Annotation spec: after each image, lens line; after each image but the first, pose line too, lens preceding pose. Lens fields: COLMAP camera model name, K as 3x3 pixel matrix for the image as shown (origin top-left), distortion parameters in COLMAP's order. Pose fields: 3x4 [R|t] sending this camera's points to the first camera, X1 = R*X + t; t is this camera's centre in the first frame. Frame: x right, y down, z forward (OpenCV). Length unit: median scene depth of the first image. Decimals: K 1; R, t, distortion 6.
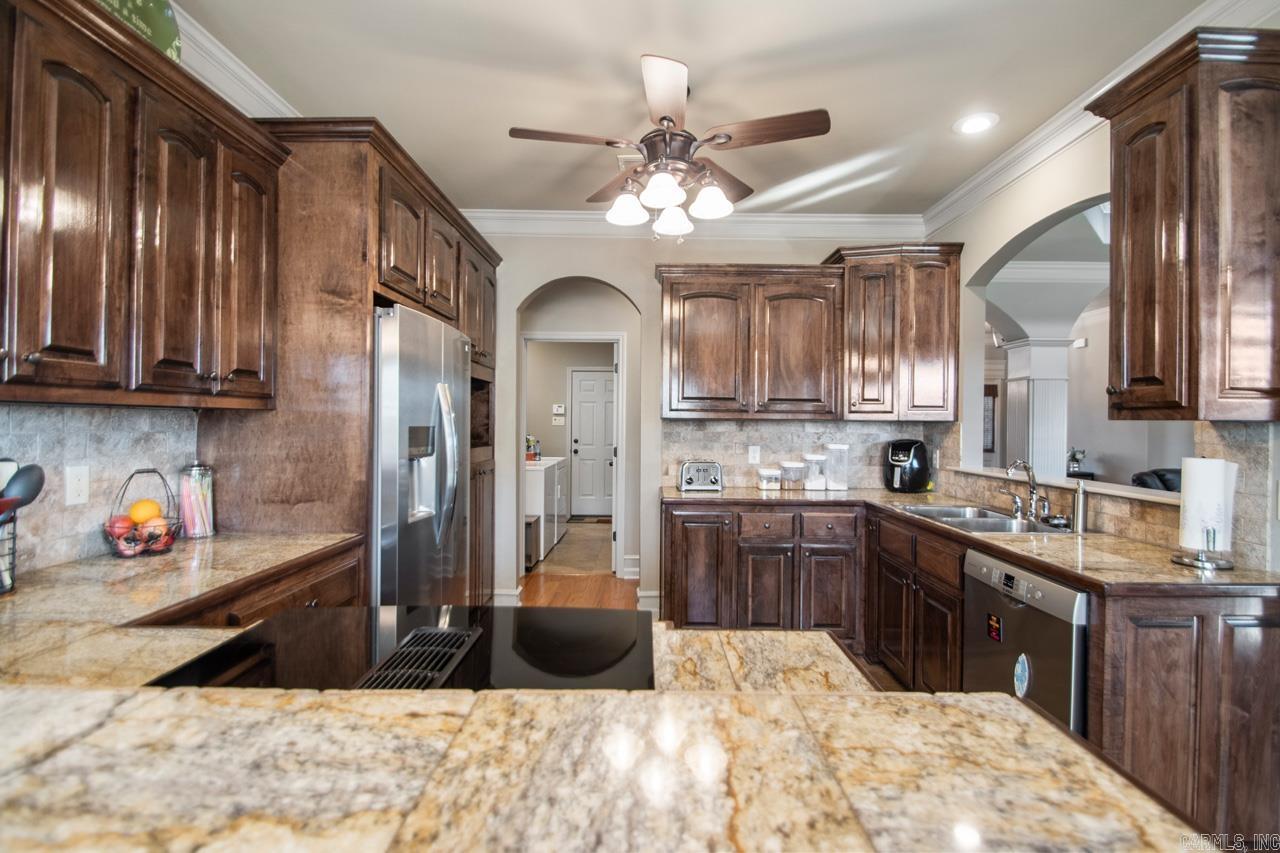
lens RADIAL K [[598.6, 0, 645.7], [0, 598.6, 424.9], [0, 0, 1]] dist [0.013176, -0.015189]
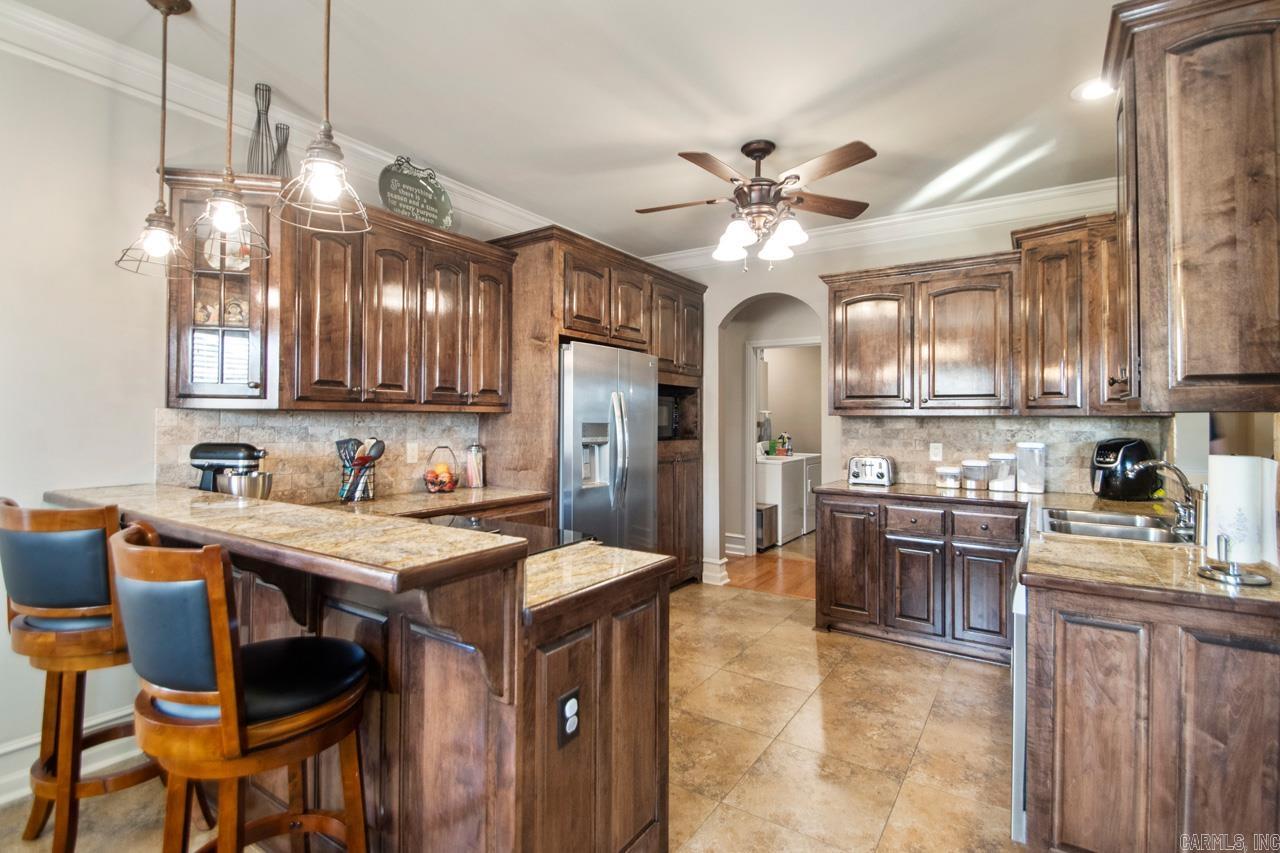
lens RADIAL K [[598.6, 0, 642.1], [0, 598.6, 416.2], [0, 0, 1]] dist [0.013176, -0.015189]
pose [[0.833105, -0.008758, -0.553046, 0.581445], [0.000977, 0.999896, -0.014363, 0.008386], [0.553115, 0.011425, 0.833027, -0.159833]]
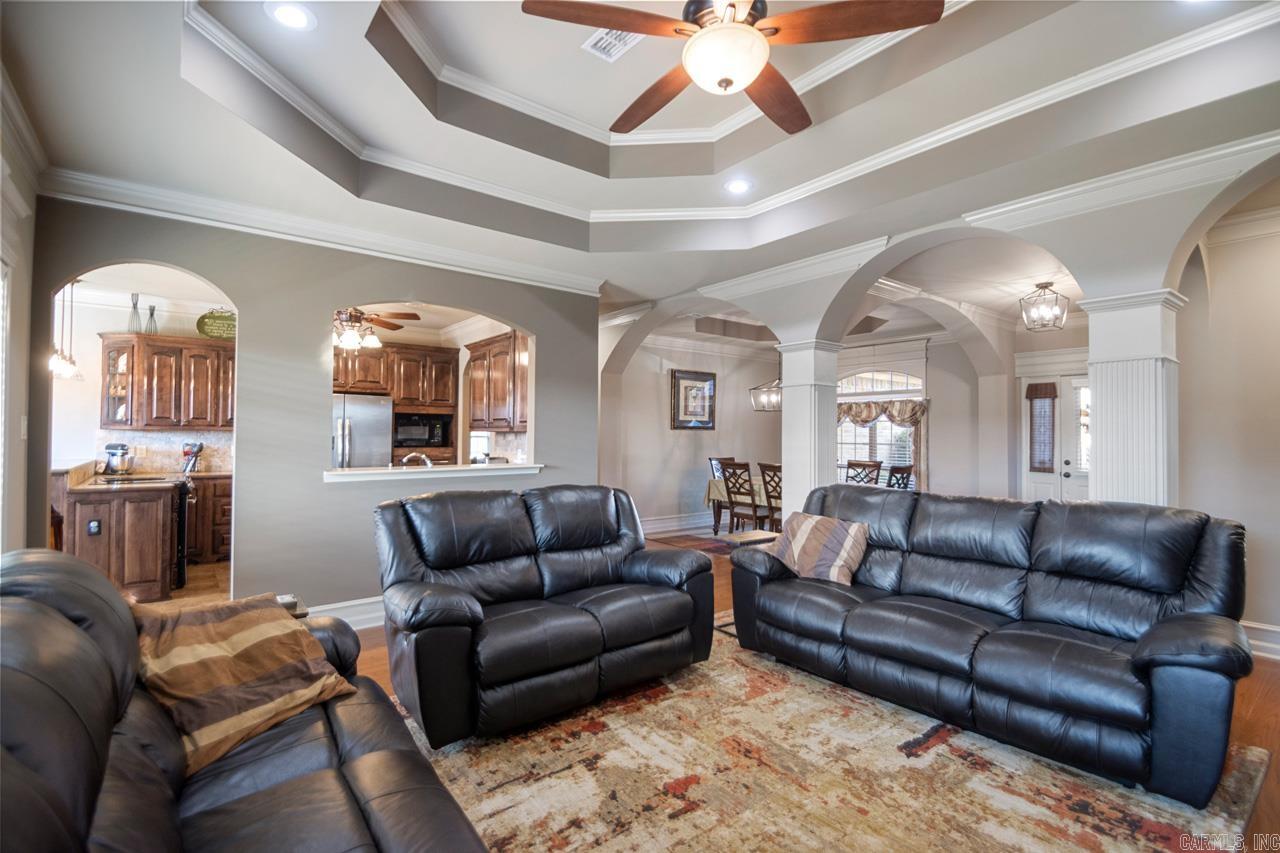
lens RADIAL K [[598.6, 0, 652.6], [0, 598.6, 429.4], [0, 0, 1]] dist [0.013176, -0.015189]
pose [[0.625754, -0.011668, -0.779933, 2.948217], [-0.002089, 0.999859, -0.016635, 0.015804], [0.780017, 0.012038, 0.625642, 0.531086]]
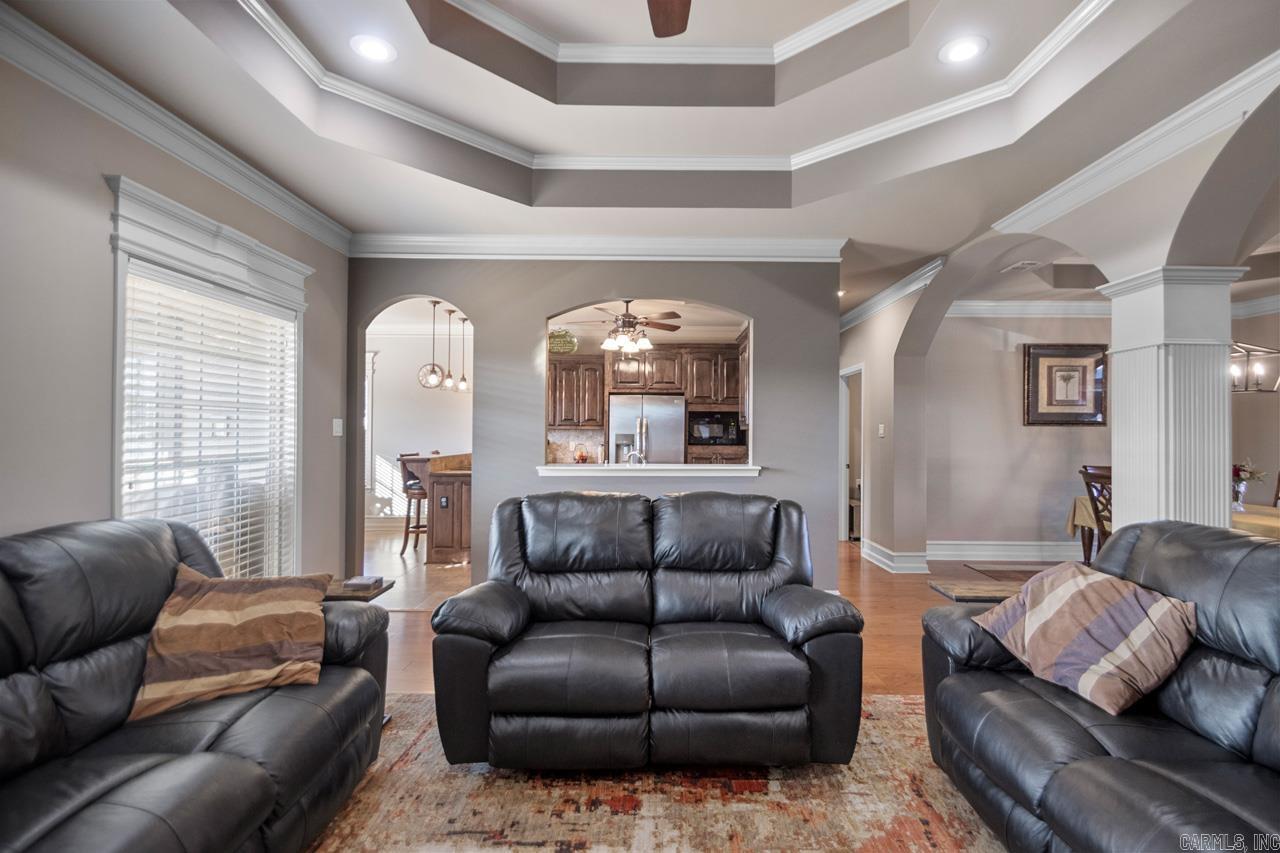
lens RADIAL K [[598.6, 0, 641.5], [0, 598.6, 425.8], [0, 0, 1]] dist [0.013176, -0.015189]
pose [[-0.003659, -0.017356, -0.999843, 2.884779], [-0.006359, 0.999830, -0.017332, 0.014688], [0.999973, 0.006295, -0.003769, 1.223170]]
